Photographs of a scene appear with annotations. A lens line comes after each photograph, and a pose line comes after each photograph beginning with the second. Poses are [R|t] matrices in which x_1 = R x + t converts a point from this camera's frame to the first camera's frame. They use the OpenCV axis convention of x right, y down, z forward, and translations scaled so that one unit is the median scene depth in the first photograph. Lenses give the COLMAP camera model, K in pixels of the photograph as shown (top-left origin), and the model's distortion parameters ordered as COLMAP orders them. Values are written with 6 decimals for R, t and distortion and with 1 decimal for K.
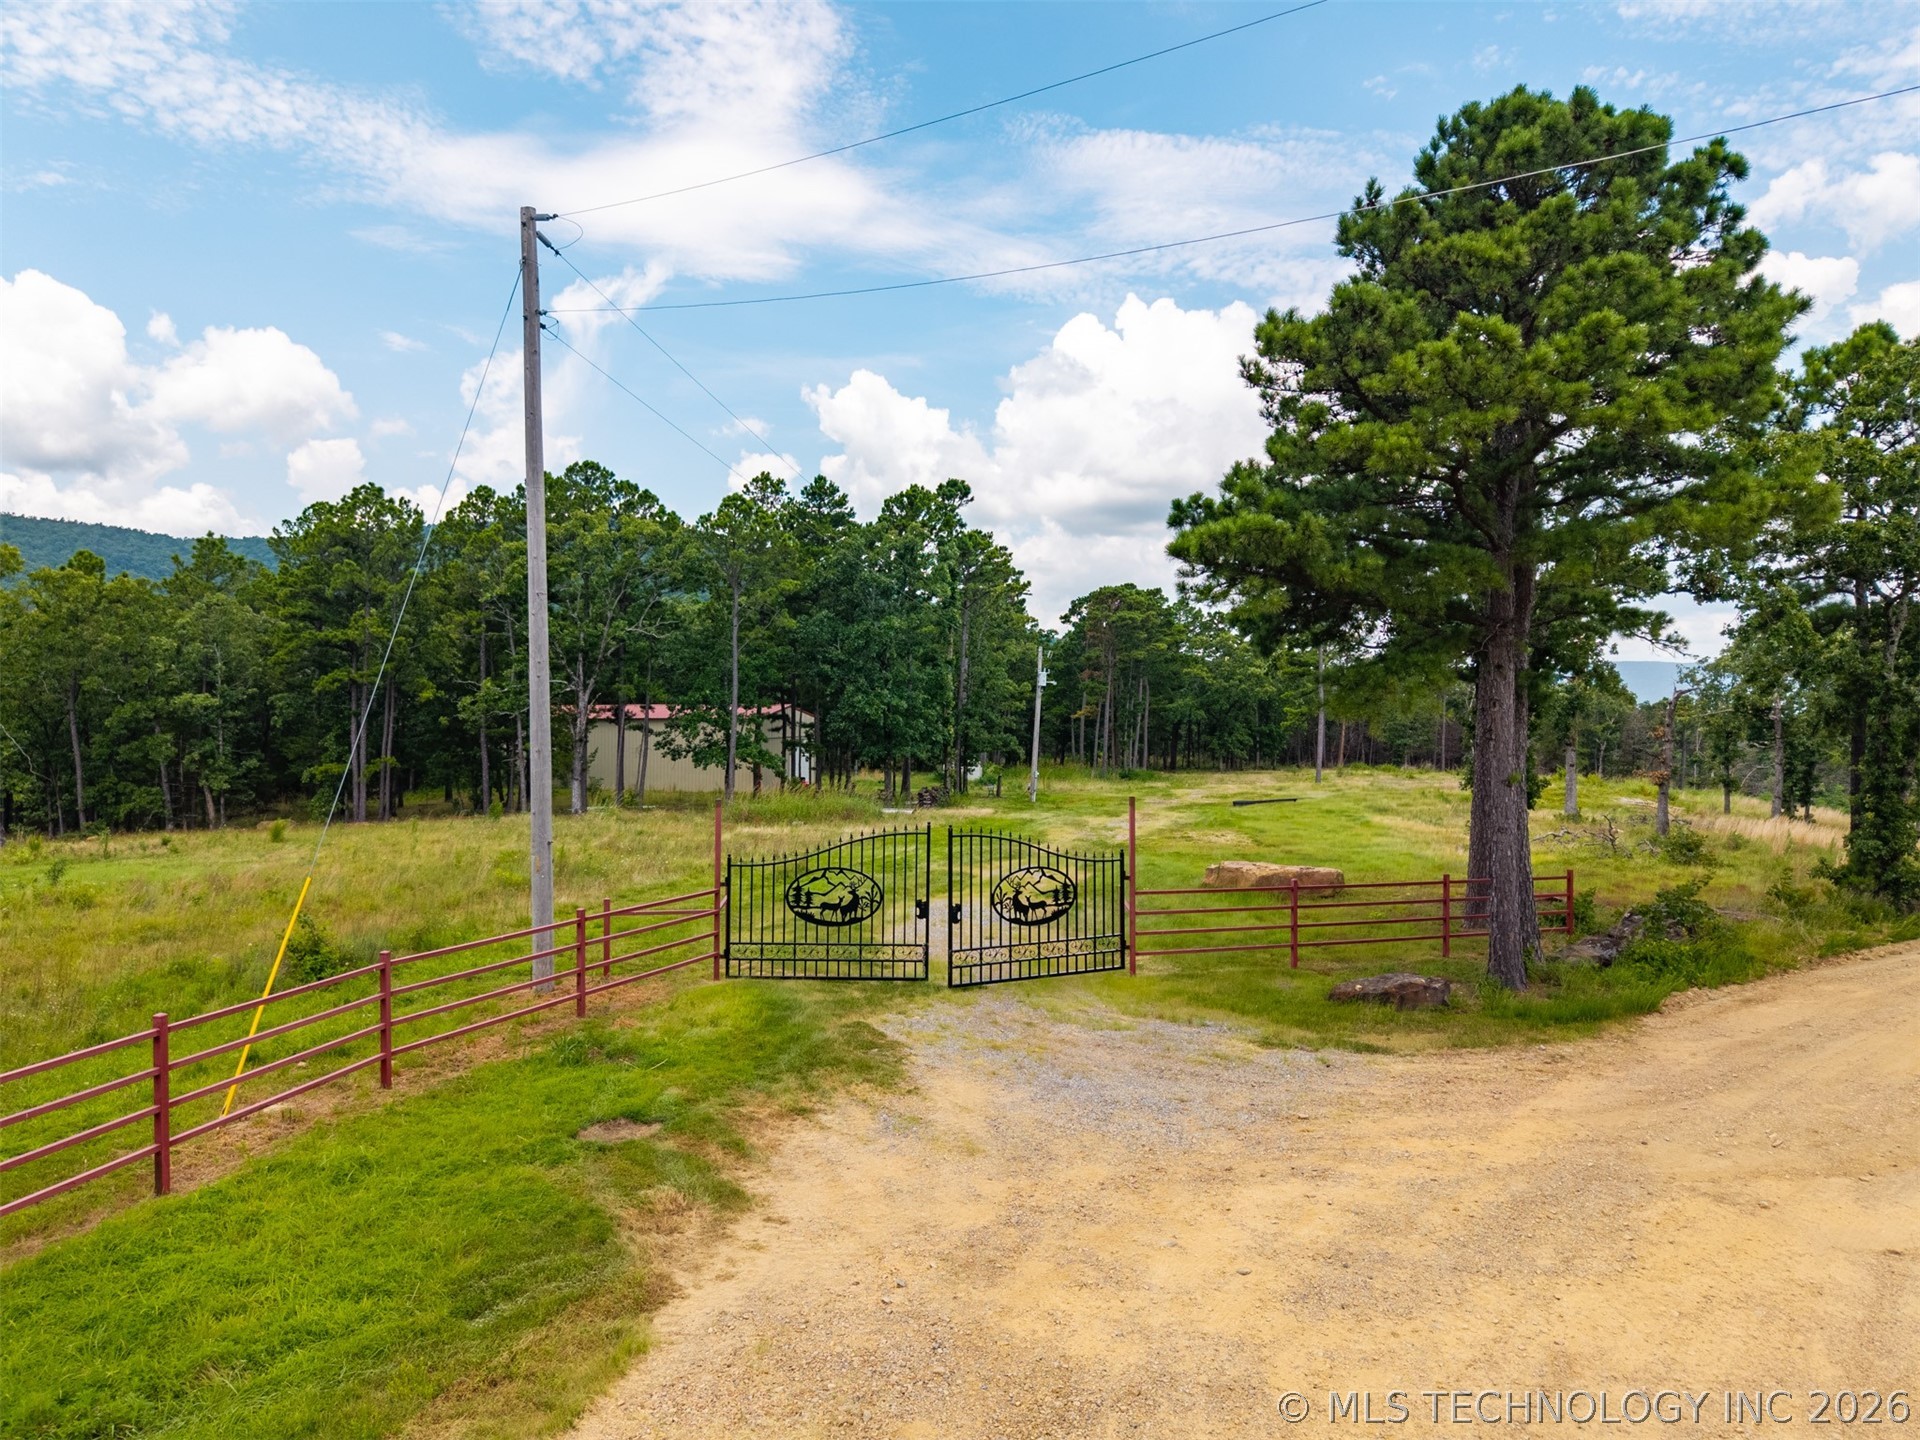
lens RADIAL K [[1298.4, 0, 972.3], [0, 1298.4, 739.8], [0, 0, 1]] dist [-0.000719, -0.003055]
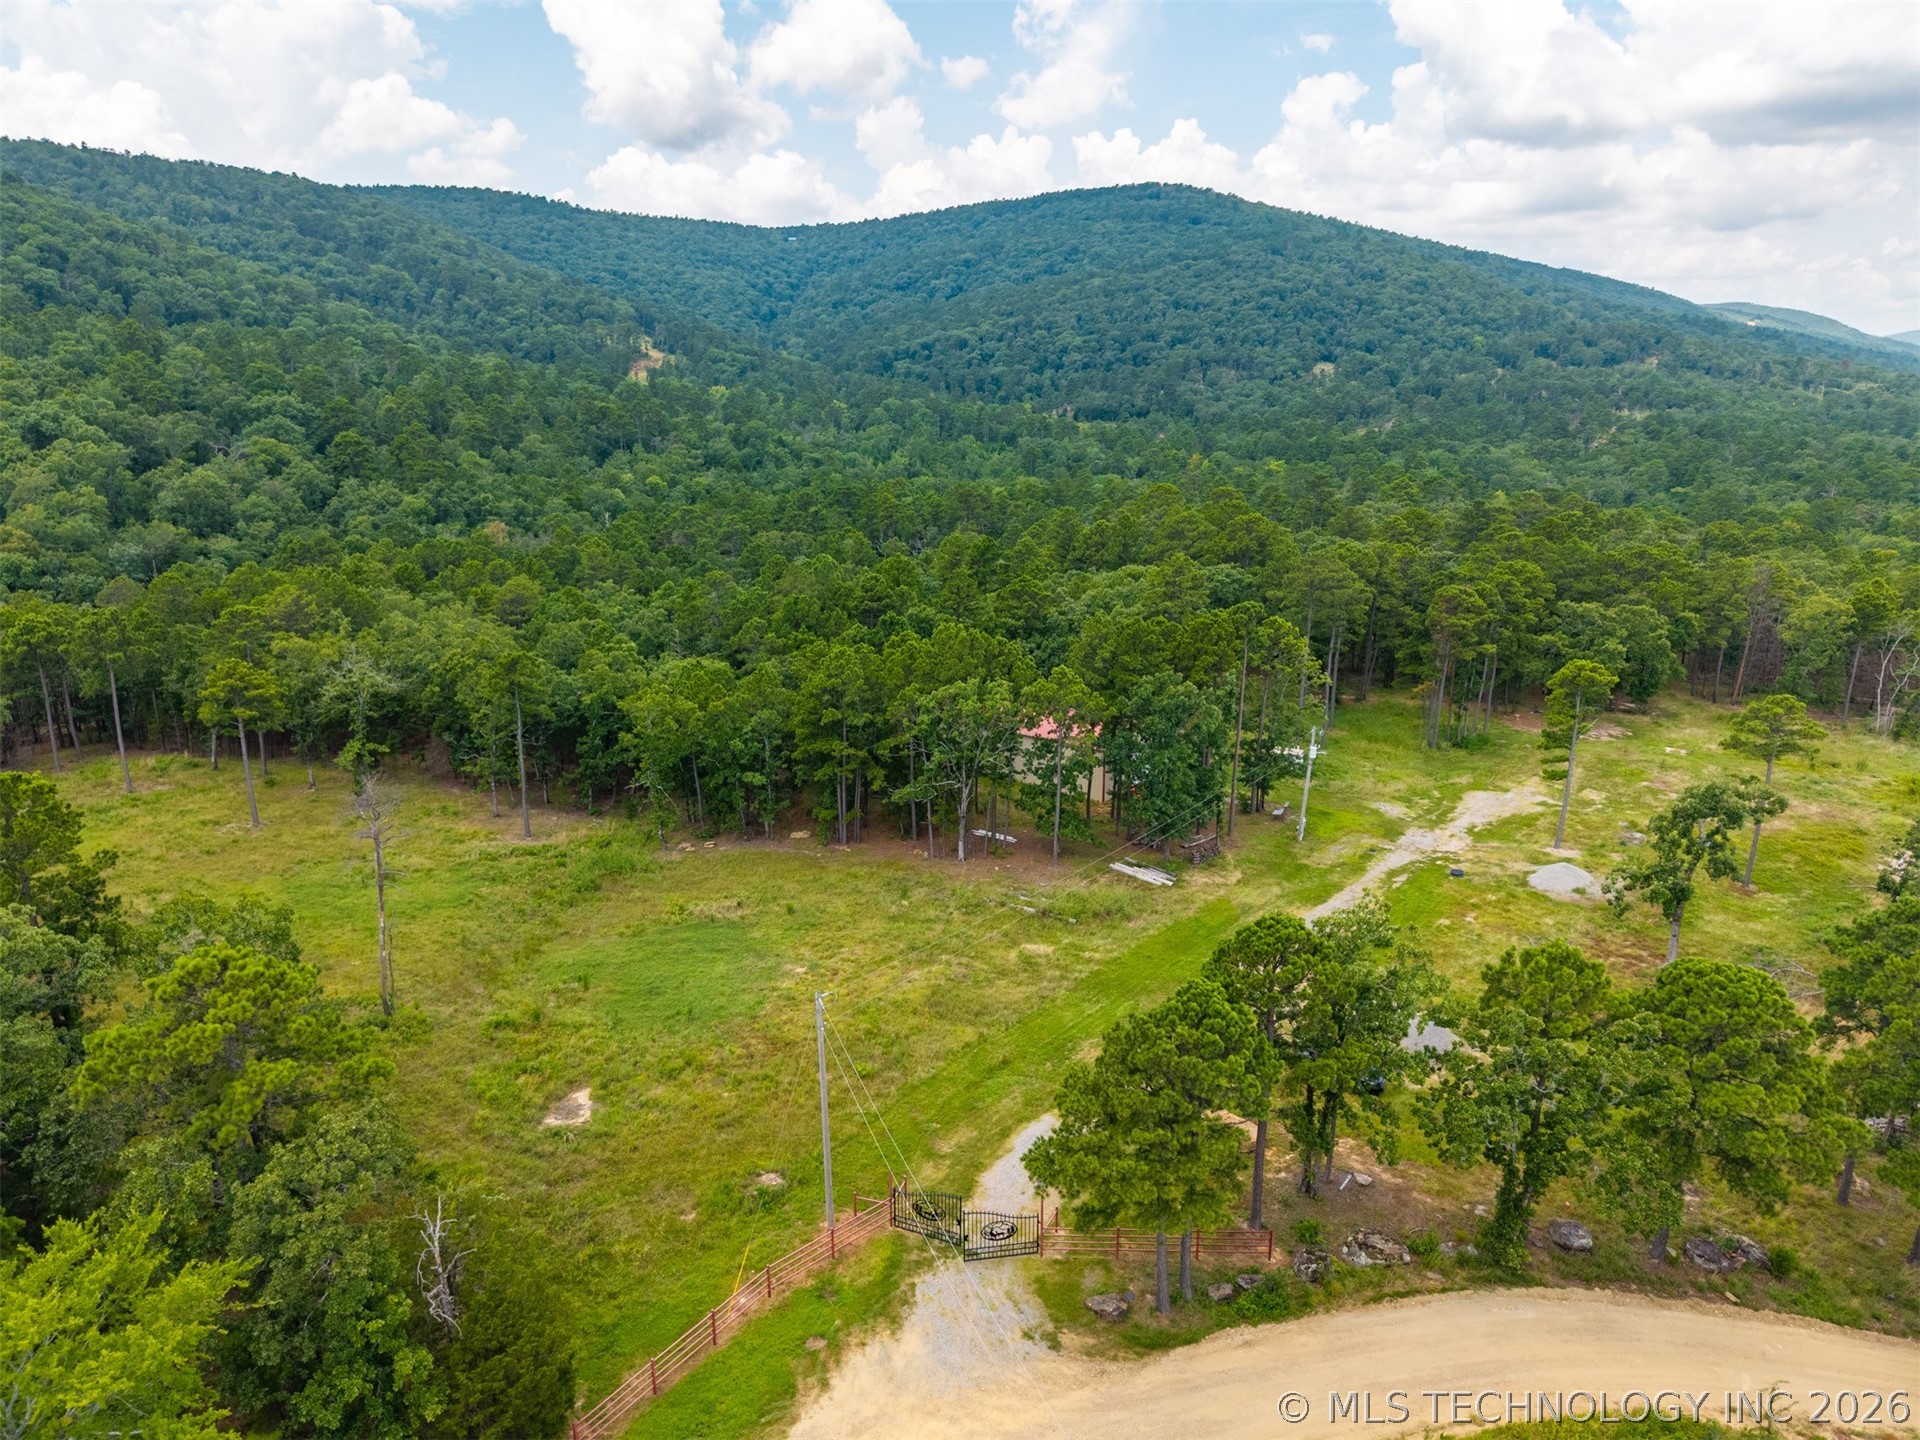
lens RADIAL K [[1279.2, 0, 964.1], [0, 1279.2, 733.6], [0, 0, 1]] dist [0.029690, -0.039126]
pose [[0.918557, 0.107633, -0.380353, 0.284363], [-0.007663, 0.966883, 0.255106, -0.497571], [0.395214, -0.231415, 0.888962, -0.372524]]
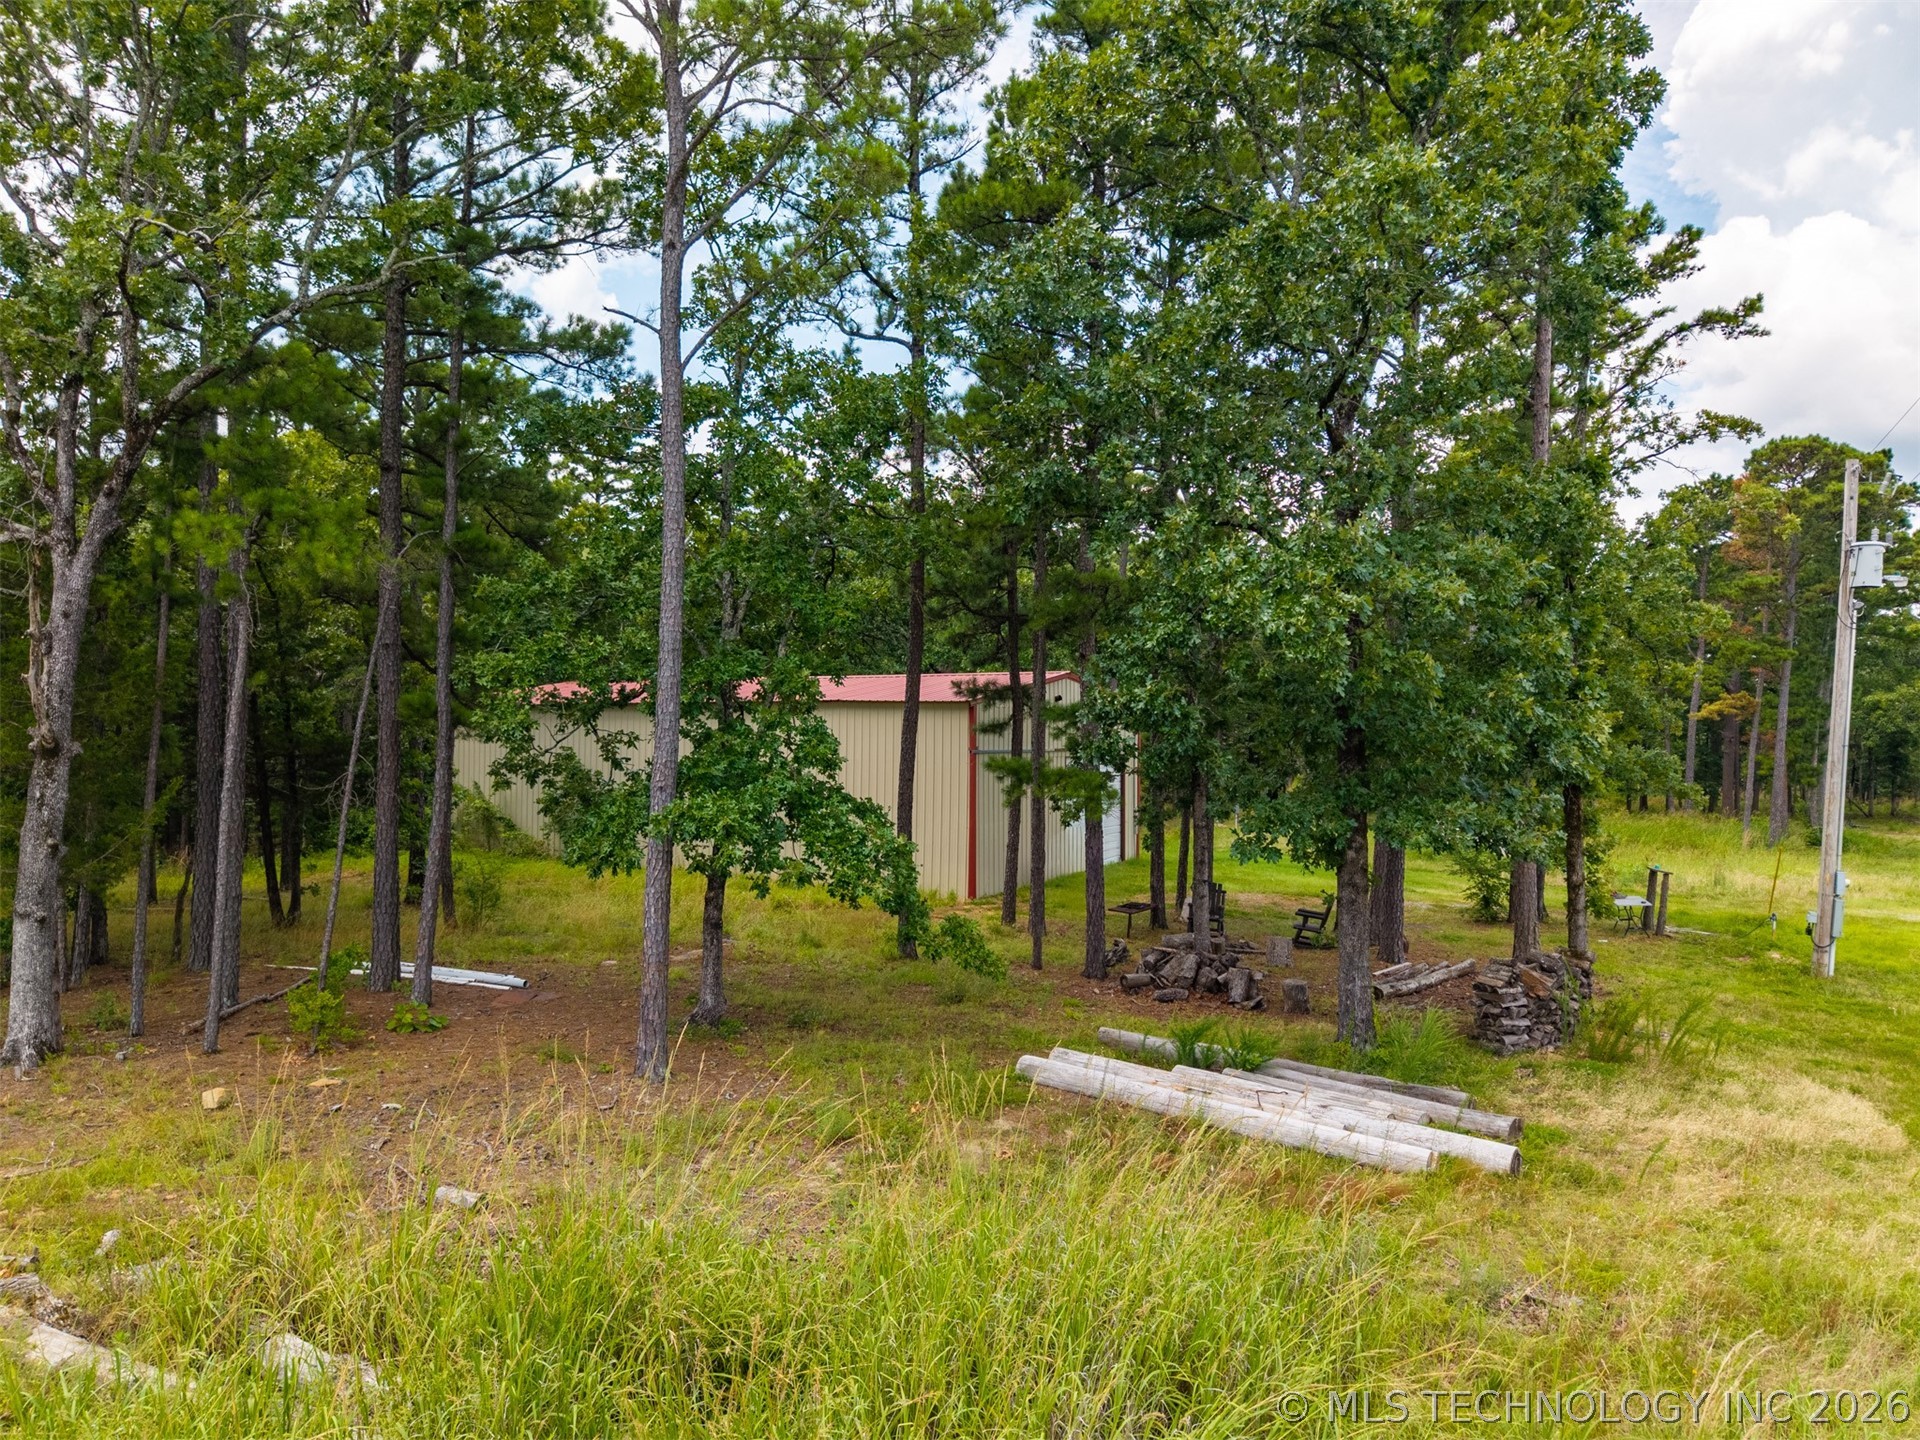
lens RADIAL K [[1269.4, 0, 966.5], [0, 1269.4, 747.4], [0, 0, 1]] dist [0.005053, -0.004590]
pose [[0.953822, 0.007250, -0.300284, -0.067678], [-0.008753, 0.999955, -0.003659, -0.001825], [0.300244, 0.006118, 0.953843, 0.820107]]
